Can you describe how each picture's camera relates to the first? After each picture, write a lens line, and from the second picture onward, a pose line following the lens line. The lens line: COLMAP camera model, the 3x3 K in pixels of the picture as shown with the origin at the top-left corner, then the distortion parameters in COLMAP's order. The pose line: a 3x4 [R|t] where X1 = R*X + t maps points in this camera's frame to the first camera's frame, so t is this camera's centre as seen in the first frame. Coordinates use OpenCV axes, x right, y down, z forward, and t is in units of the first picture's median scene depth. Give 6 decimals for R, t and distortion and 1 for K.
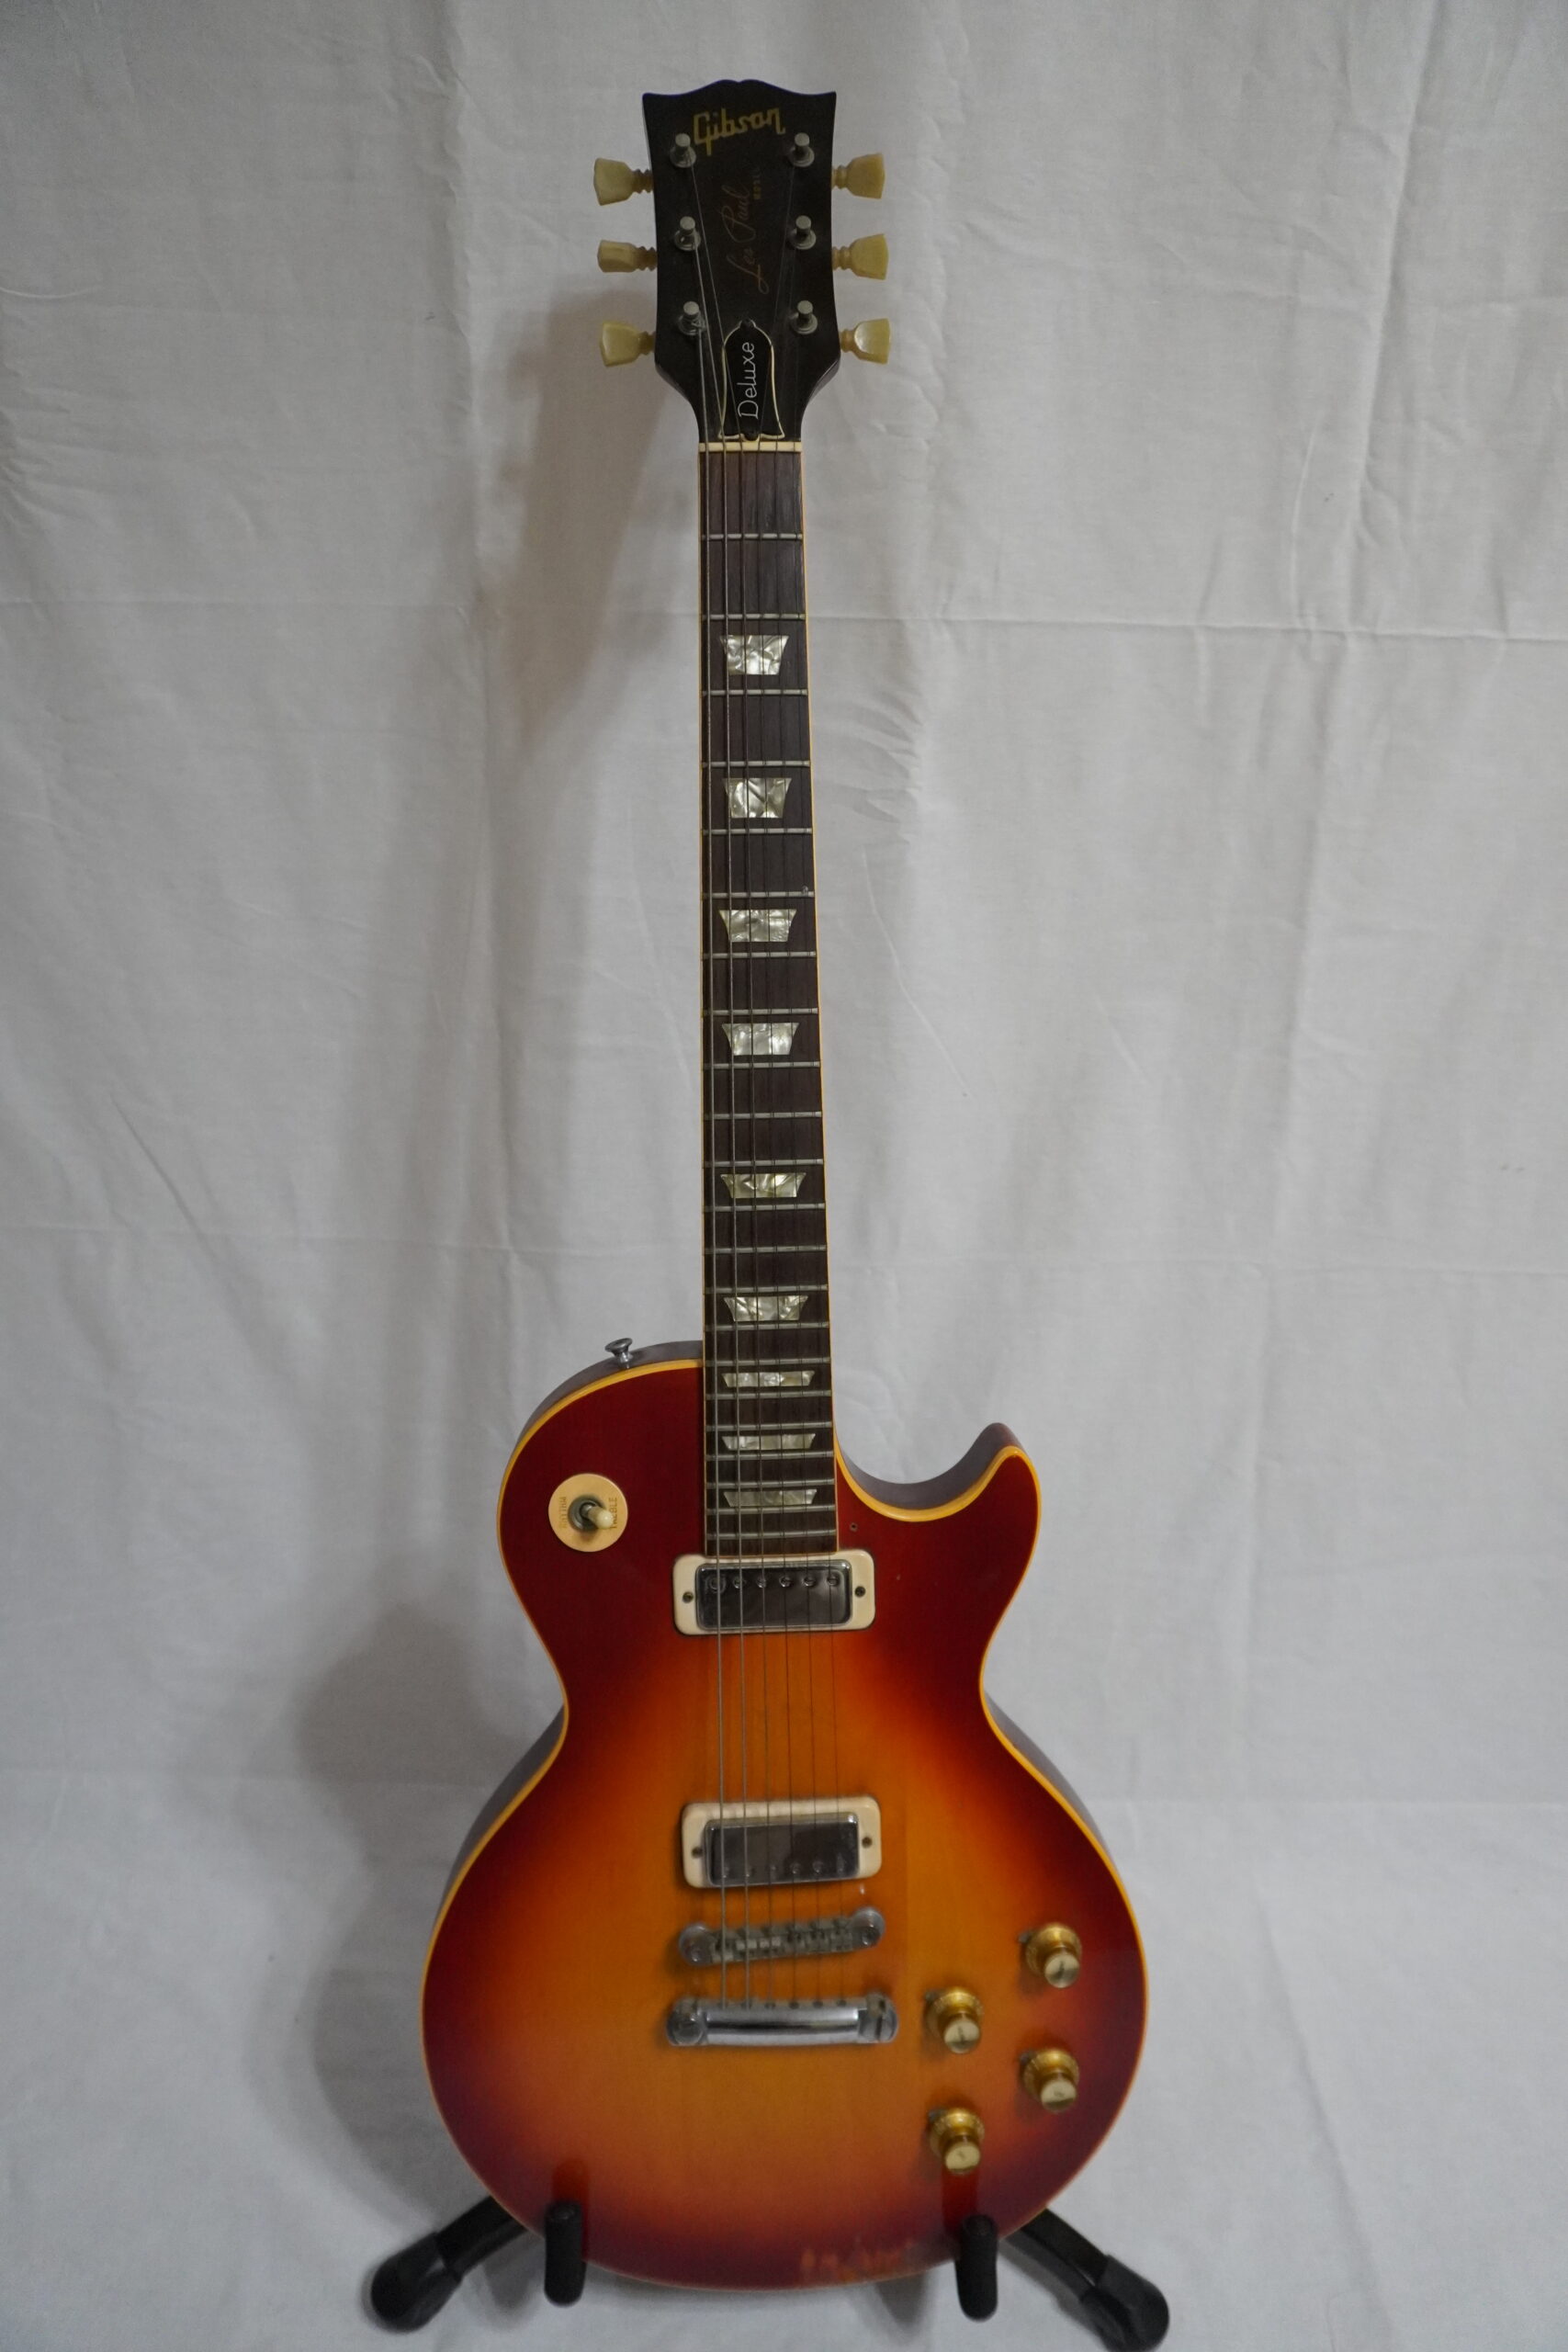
lens RADIAL K [[1594.1, 0, 782.7], [0, 1594.1, 1170.2], [0, 0, 1]] dist [-0.036457, 0.027458]
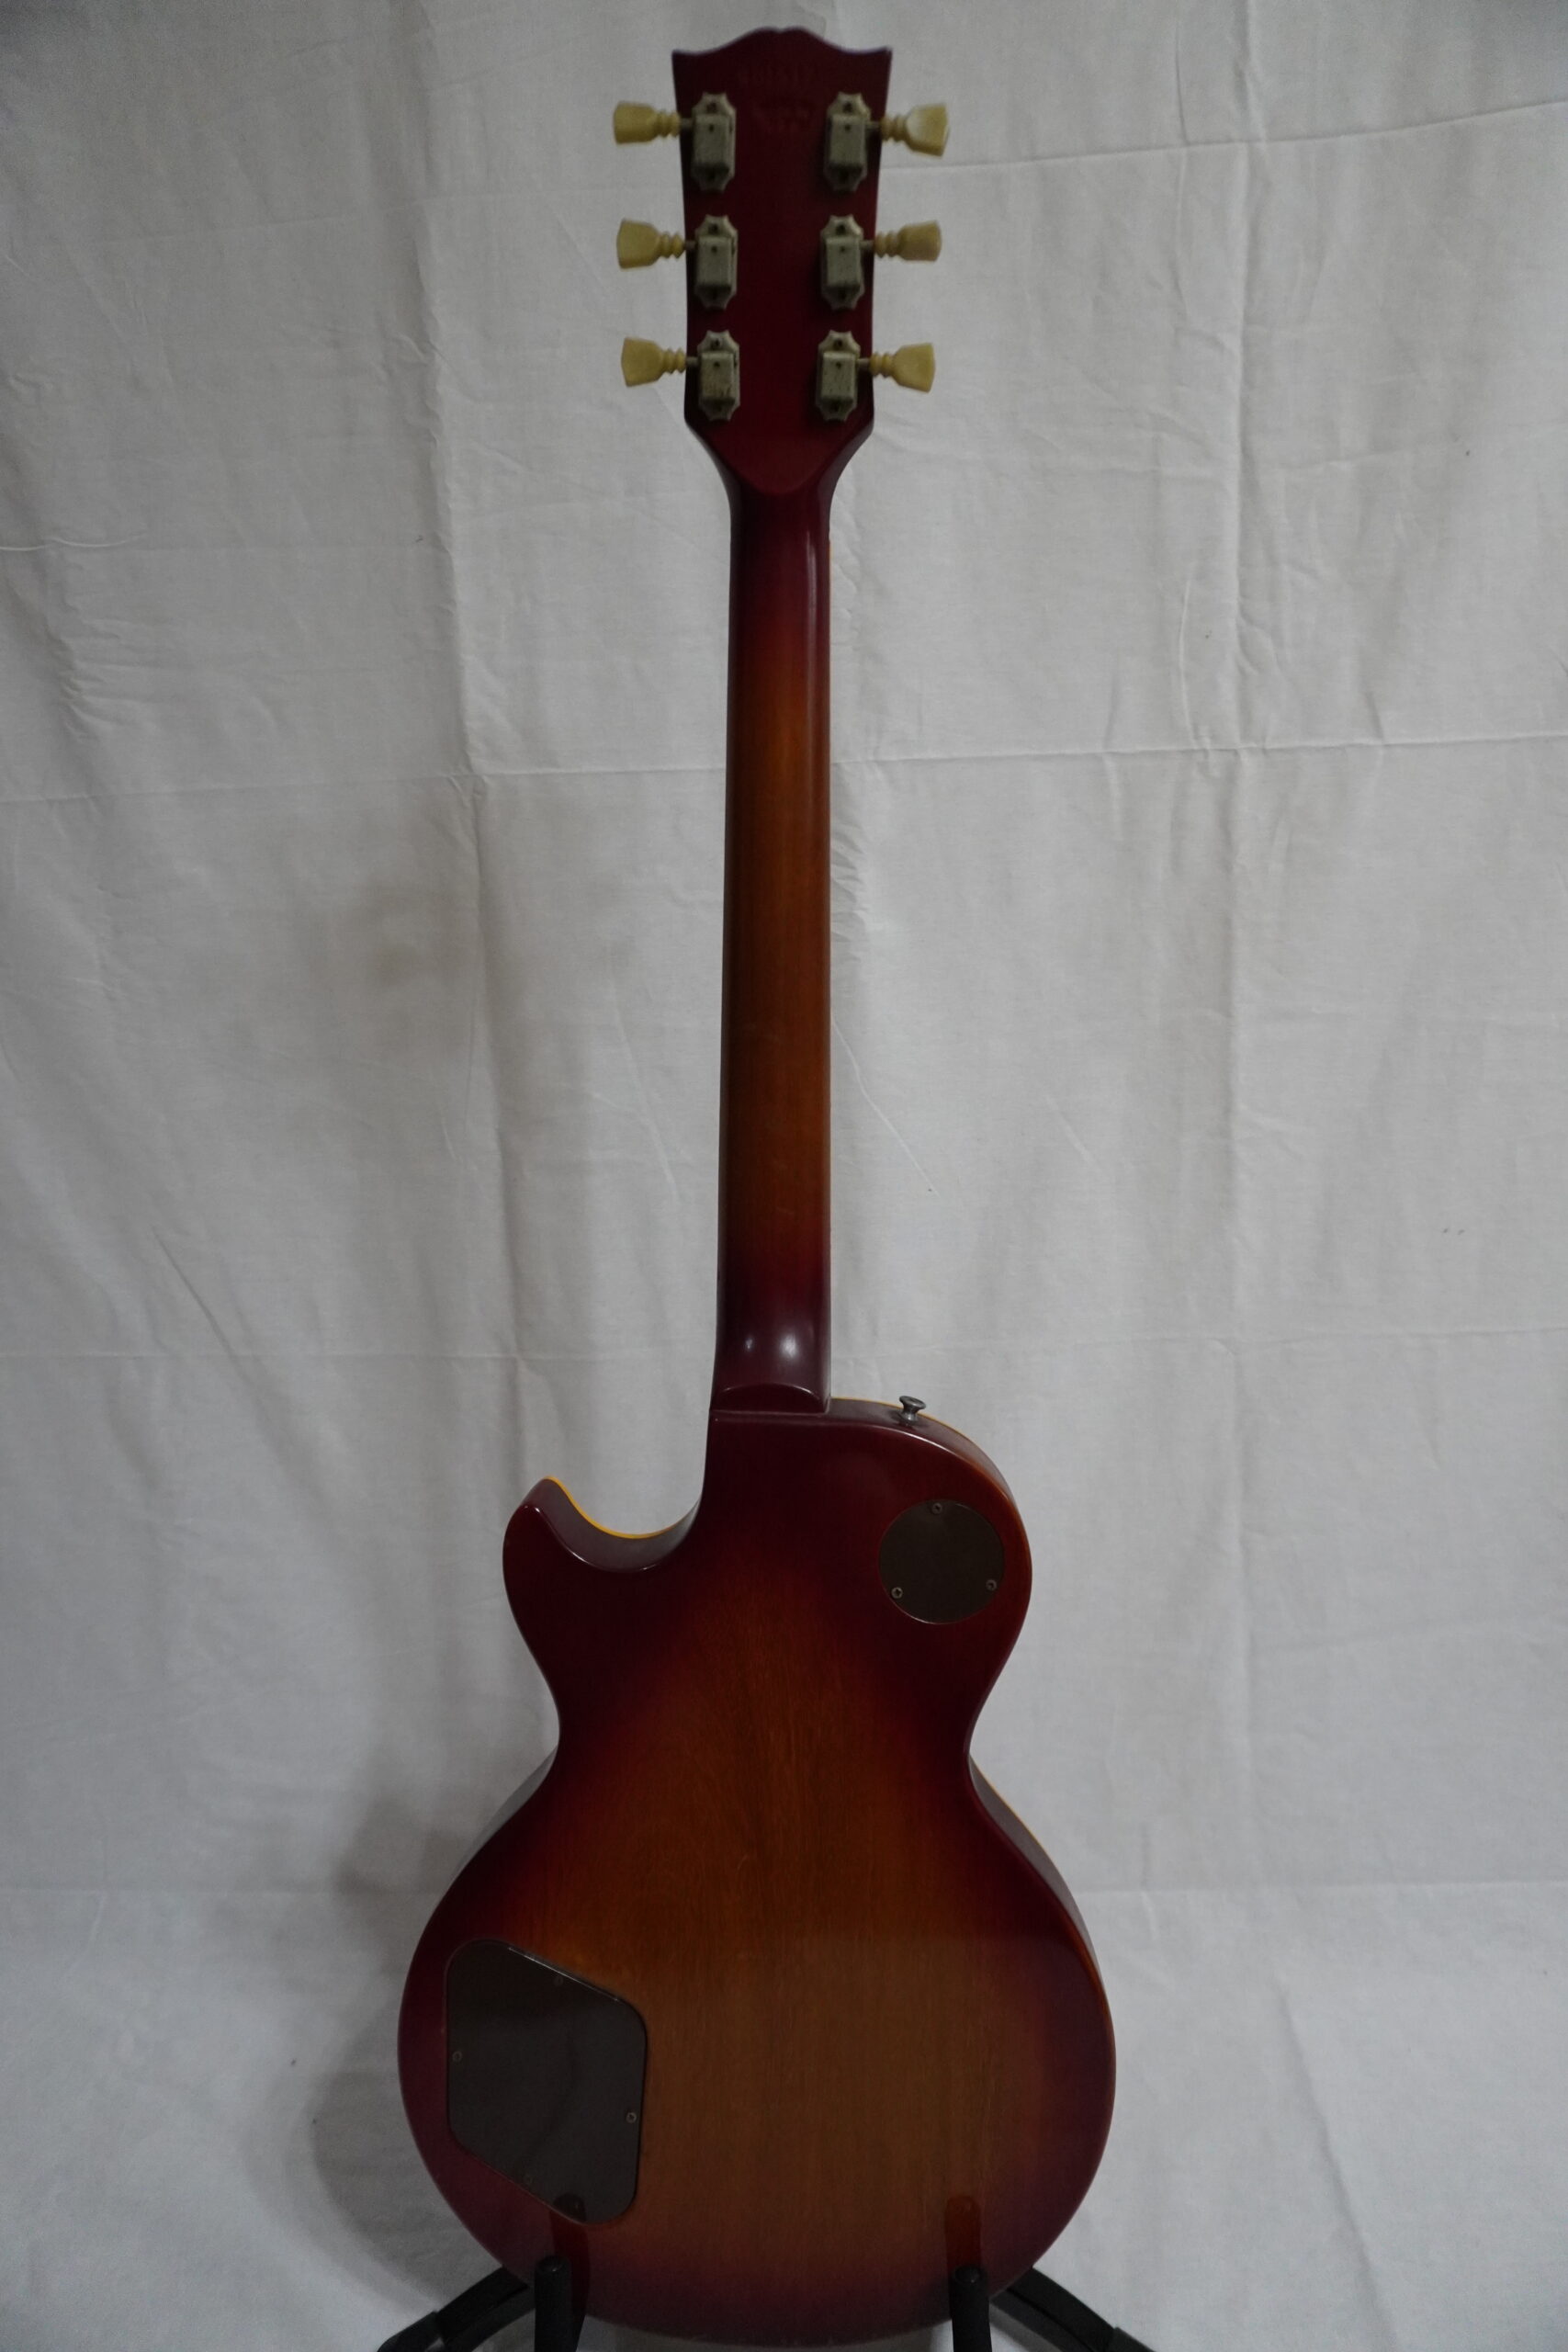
lens RADIAL K [[1594.1, 0, 785.3], [0, 1594.1, 1163.5], [0, 0, 1]] dist [-0.036457, 0.027458]
pose [[0.997488, -0.050874, -0.049281, 0.093427], [0.042917, 0.987623, -0.150862, 0.122489], [0.056346, 0.148368, 0.987326, -0.091480]]
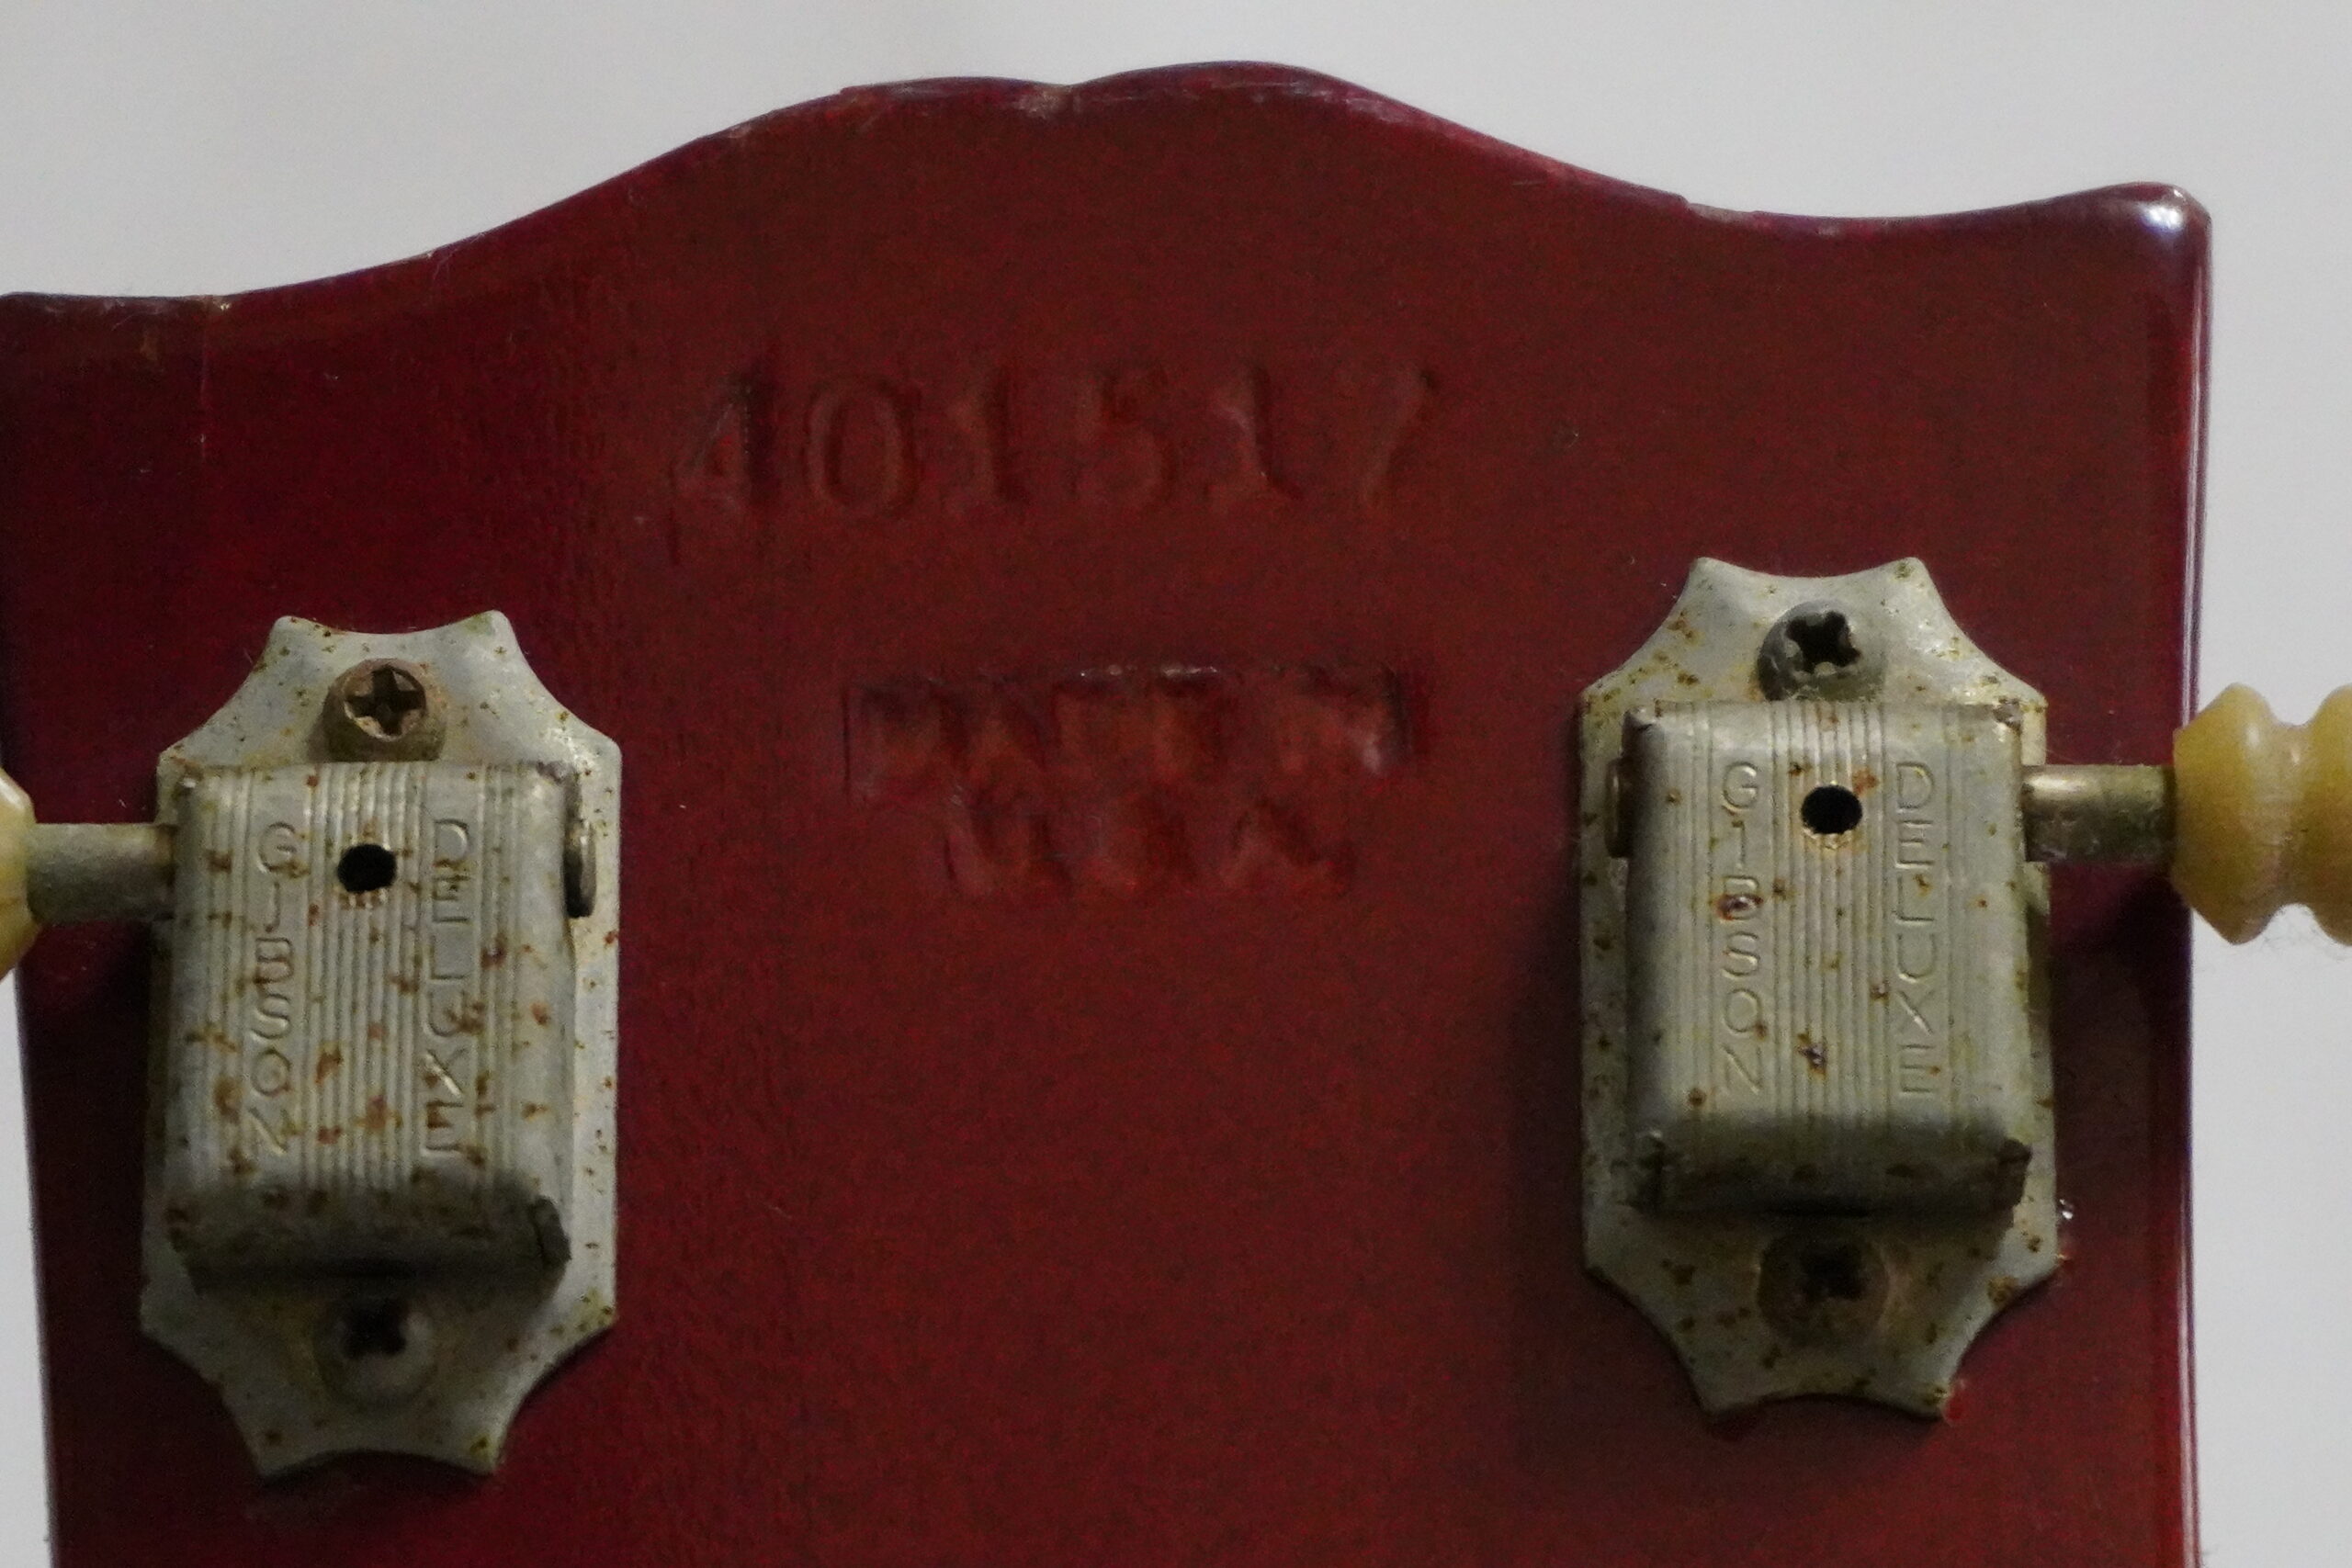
lens RADIAL K [[10094.8, 0, 1171.1], [0, 10094.8, 785.0], [0, 0, 1]] dist [-0.040039, 0.000000]
pose [[0.993271, -0.095208, 0.065942, 0.043660], [0.111050, 0.621330, -0.775640, -0.187838], [0.032876, 0.777743, 0.627722, 0.378856]]
